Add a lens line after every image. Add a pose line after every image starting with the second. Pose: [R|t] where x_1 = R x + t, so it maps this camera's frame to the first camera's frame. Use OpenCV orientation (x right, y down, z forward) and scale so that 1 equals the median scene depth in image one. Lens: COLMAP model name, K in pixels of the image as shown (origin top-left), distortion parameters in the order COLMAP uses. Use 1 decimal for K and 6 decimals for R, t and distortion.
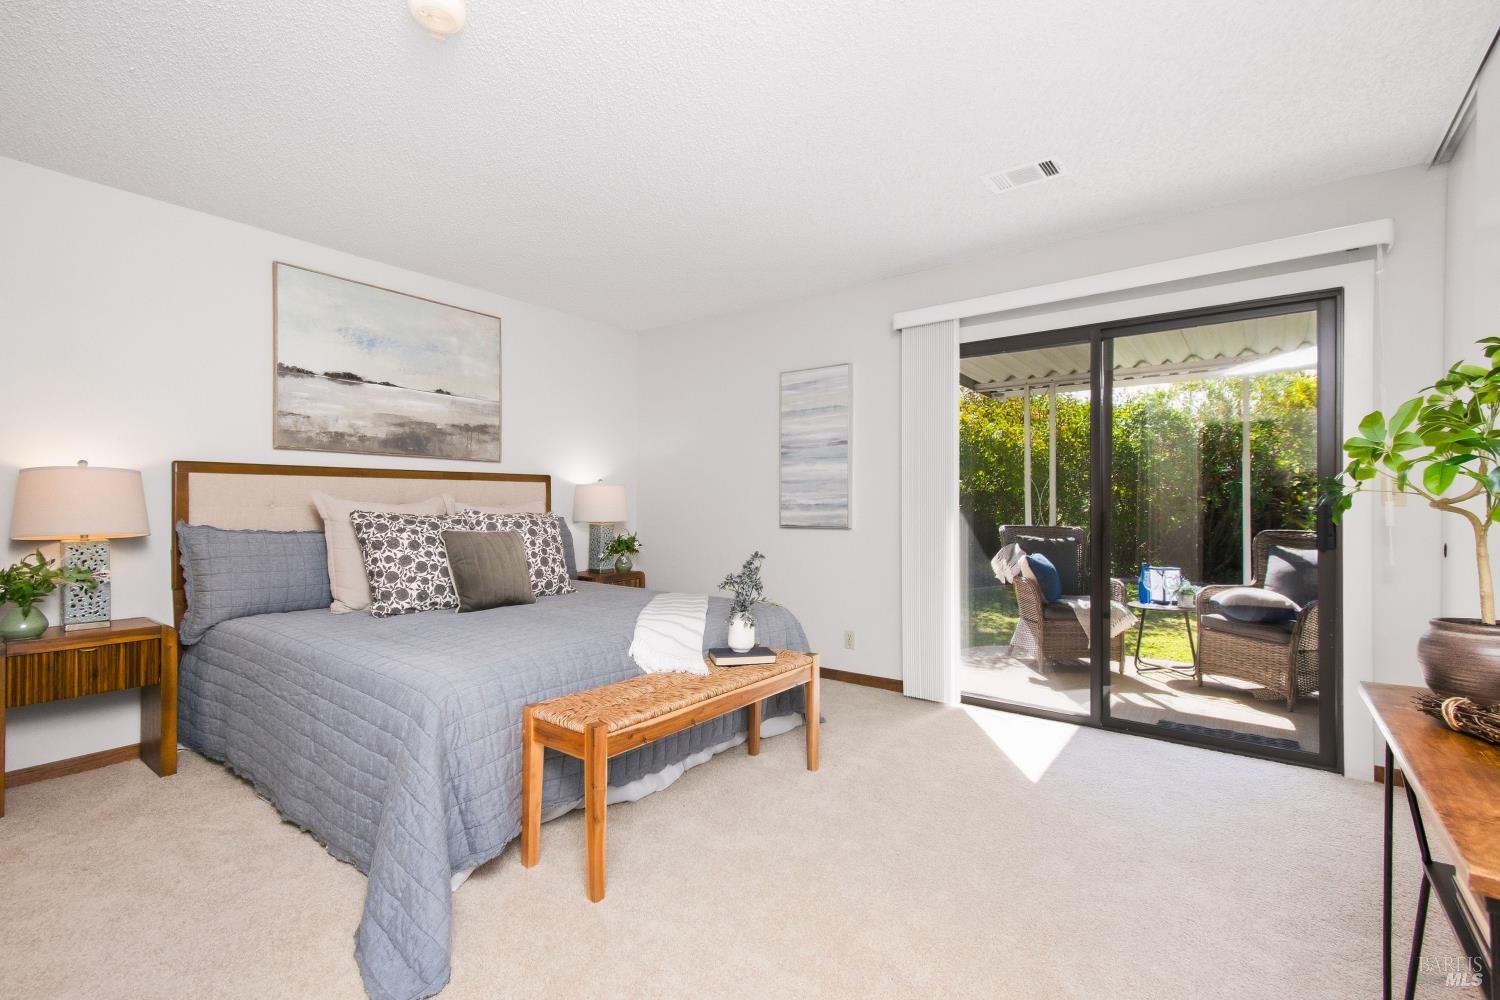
lens RADIAL K [[671.6, 0, 750.0], [0, 671.6, 500.0], [0, 0, 1]] dist [0.000619, -0.000049]
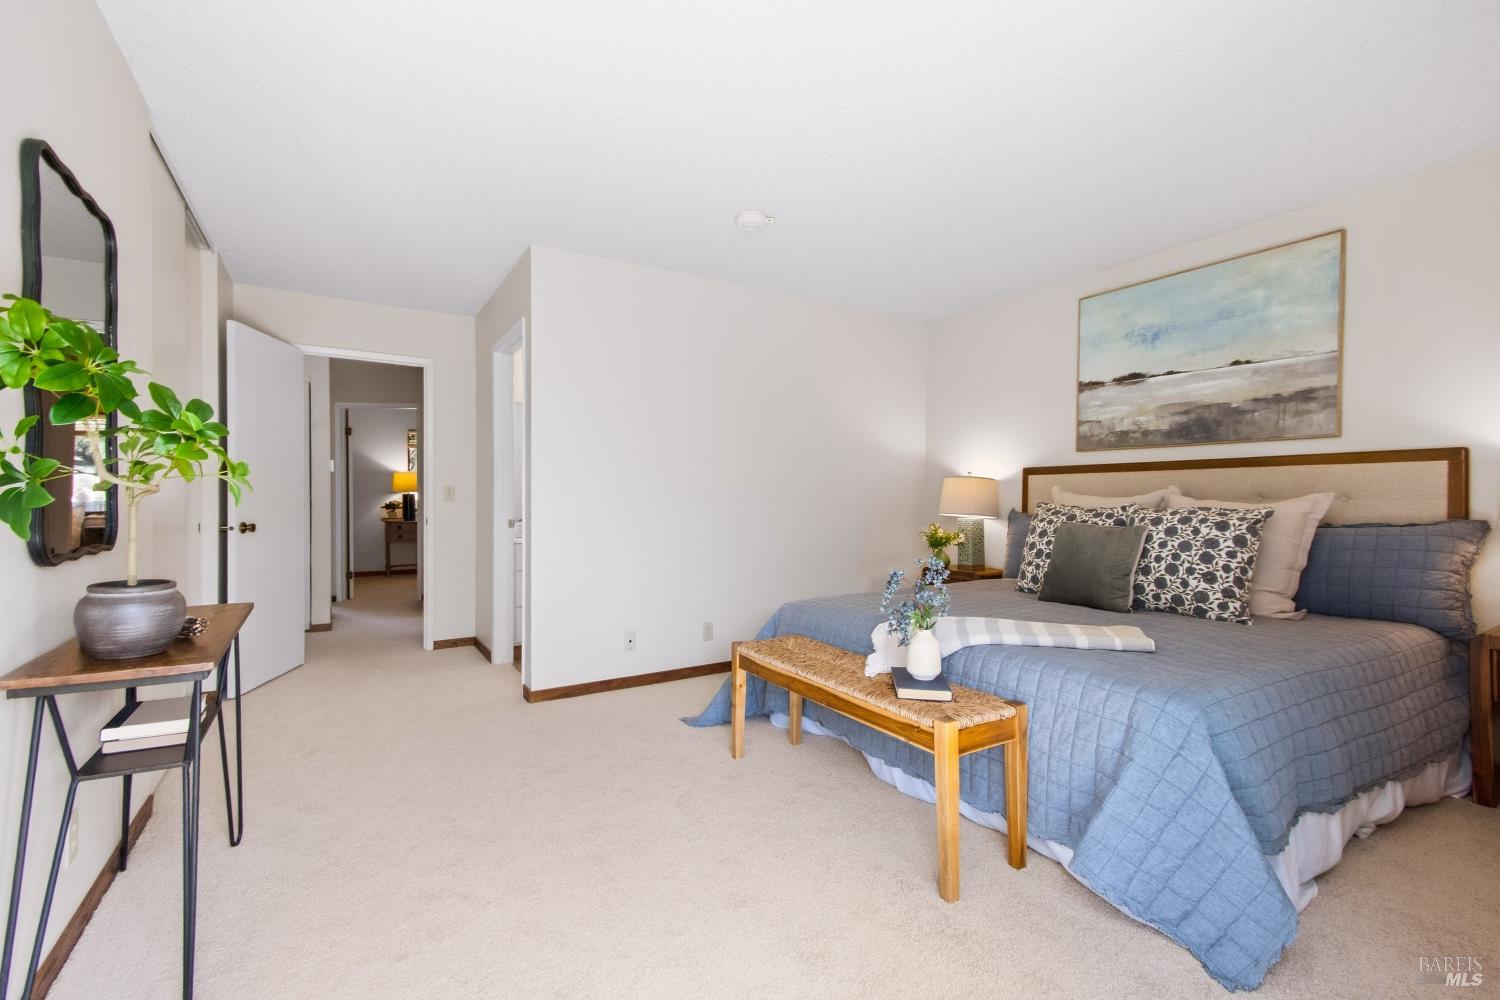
lens RADIAL K [[671.6, 0, 750.0], [0, 671.6, 500.0], [0, 0, 1]] dist [0.000619, -0.000049]
pose [[-0.381719, -0.000338, -0.924278, 0.586907], [0.002034, 0.999997, -0.001205, 0.010074], [0.924276, -0.002340, -0.381717, 0.814717]]
